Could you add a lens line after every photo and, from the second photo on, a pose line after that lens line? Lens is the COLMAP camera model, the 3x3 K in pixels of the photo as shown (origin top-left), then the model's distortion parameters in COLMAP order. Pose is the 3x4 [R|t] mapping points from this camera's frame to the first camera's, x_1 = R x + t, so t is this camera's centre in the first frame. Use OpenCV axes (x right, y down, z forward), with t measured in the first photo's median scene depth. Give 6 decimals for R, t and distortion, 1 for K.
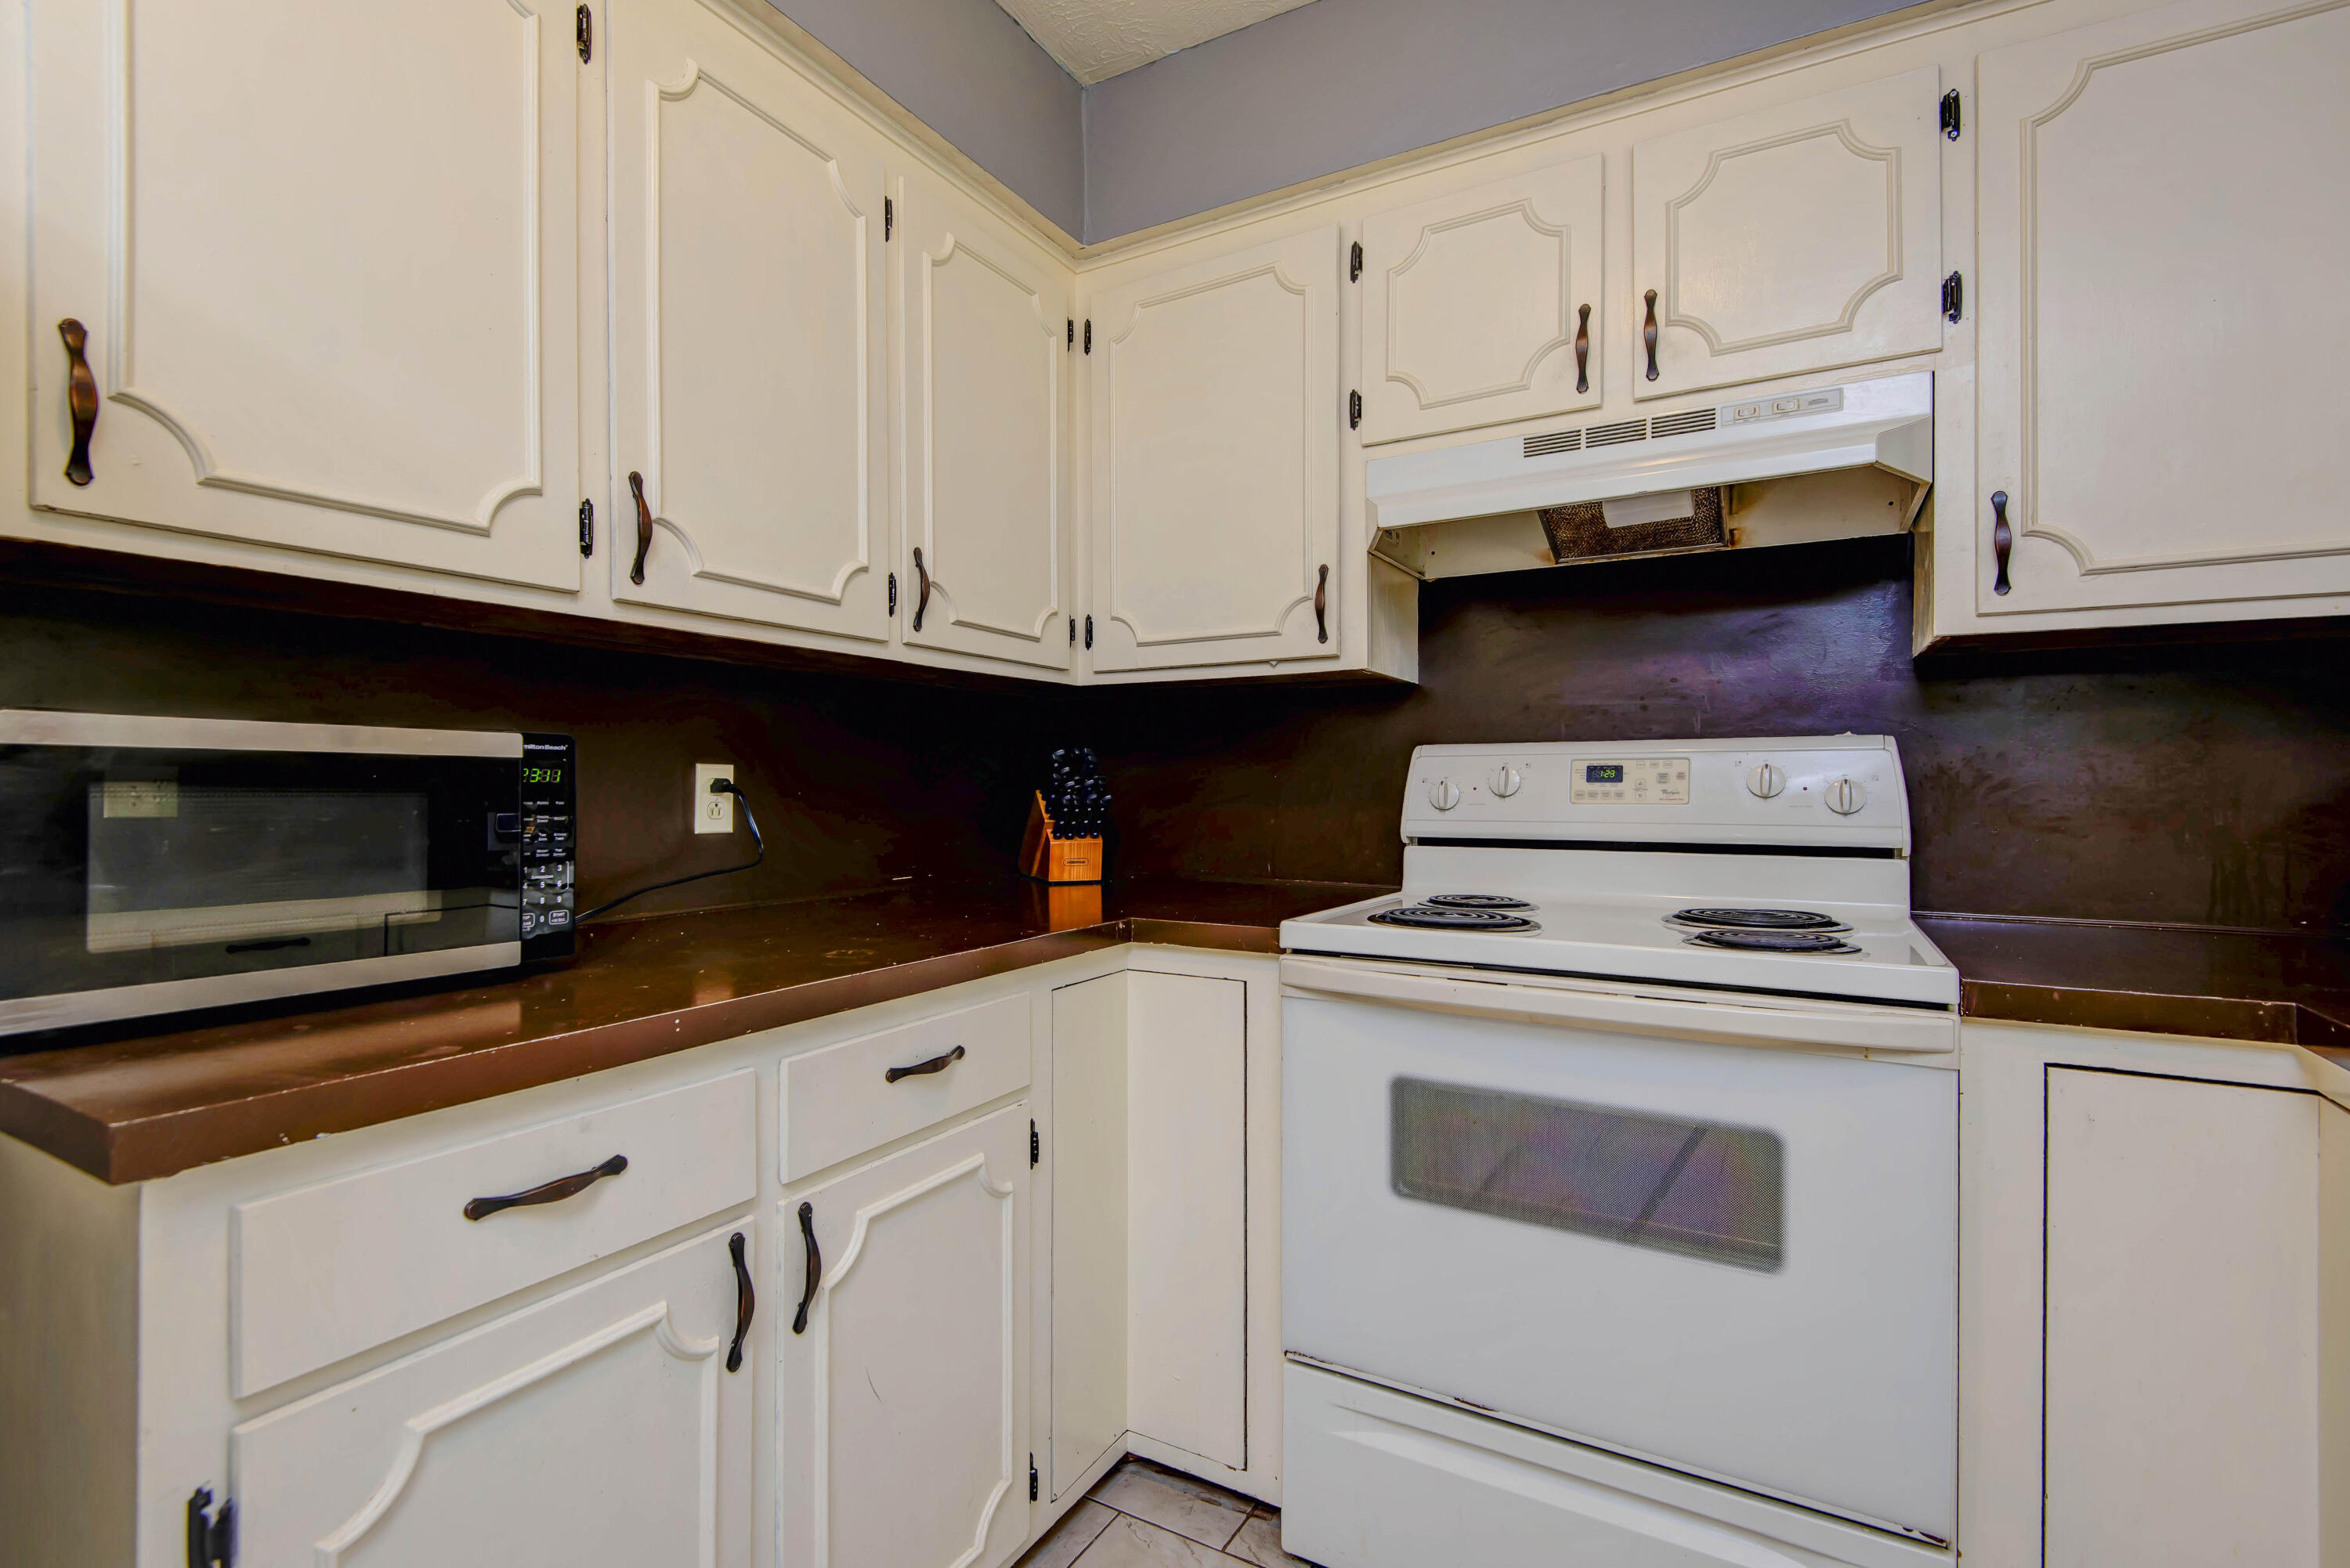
lens RADIAL K [[1102.4, 0, 1126.1], [0, 1102.4, 784.0], [0, 0, 1]] dist [-0.001178, -0.000883]
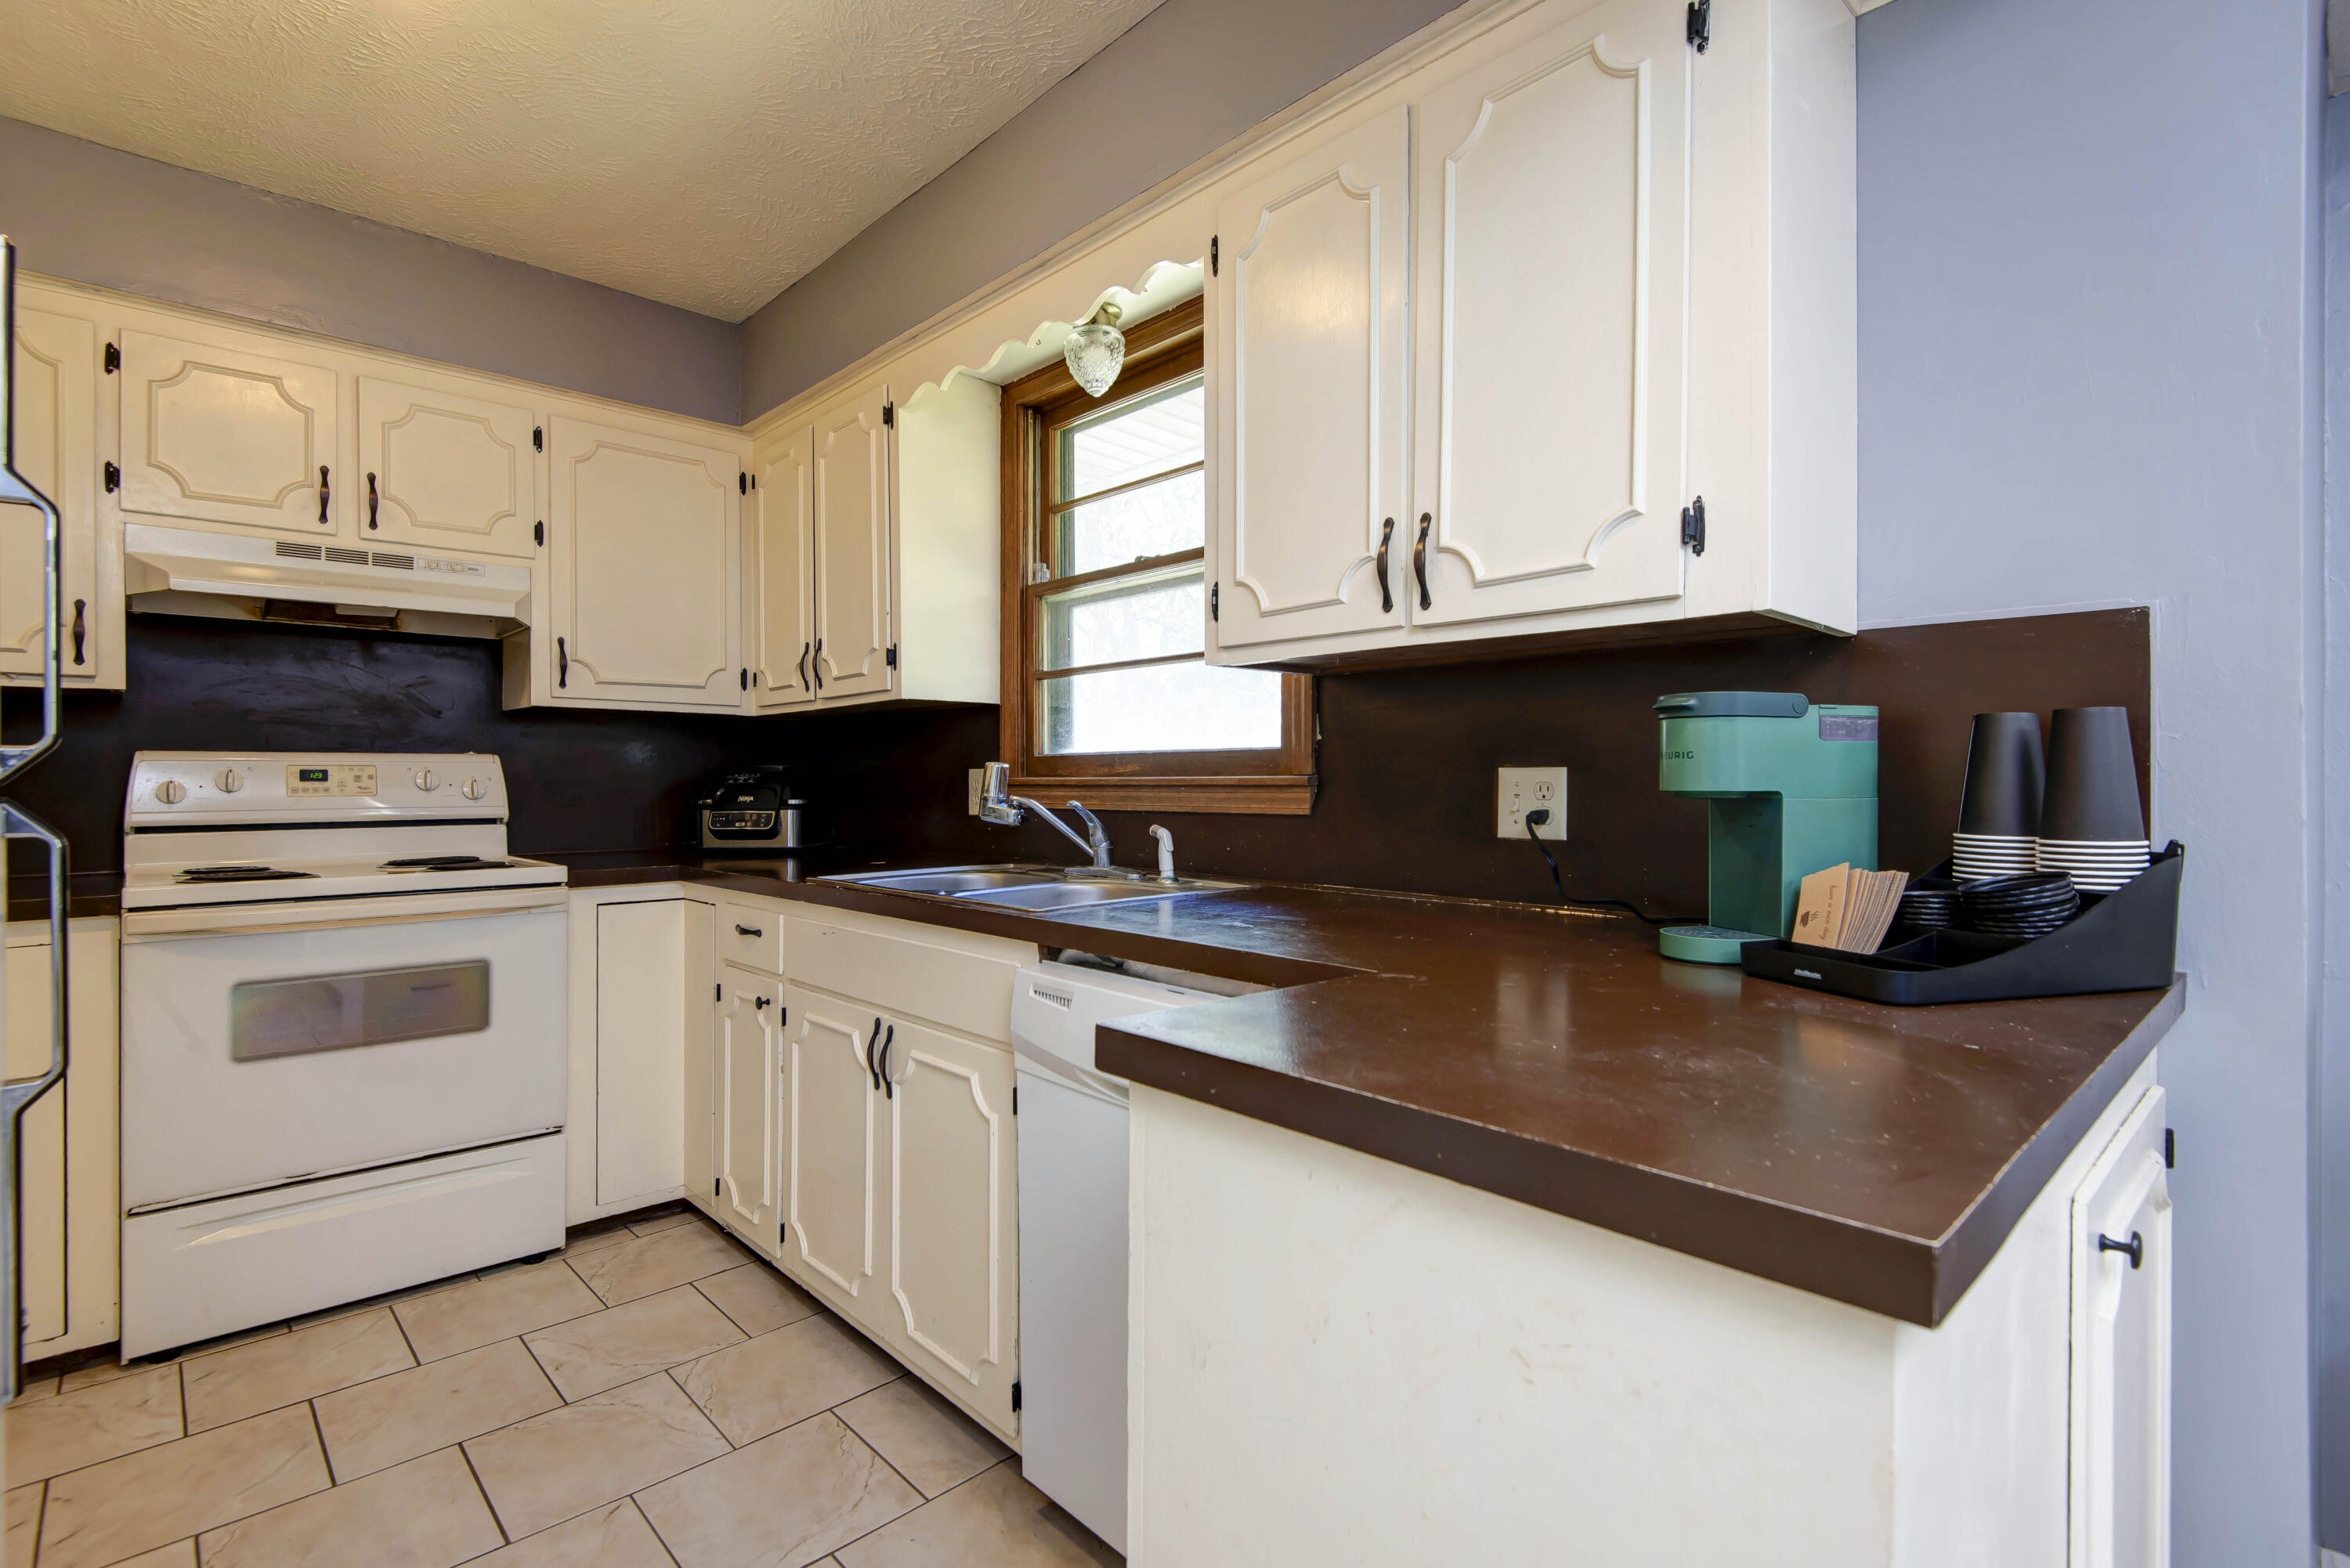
lens RADIAL K [[1102.4, 0, 1126.1], [0, 1102.4, 784.0], [0, 0, 1]] dist [-0.001178, -0.000883]
pose [[0.295302, 0.000831, 0.955404, -0.703113], [0.002824, 0.999994, -0.001742, 0.008339], [-0.955400, 0.003213, 0.295298, -0.496760]]
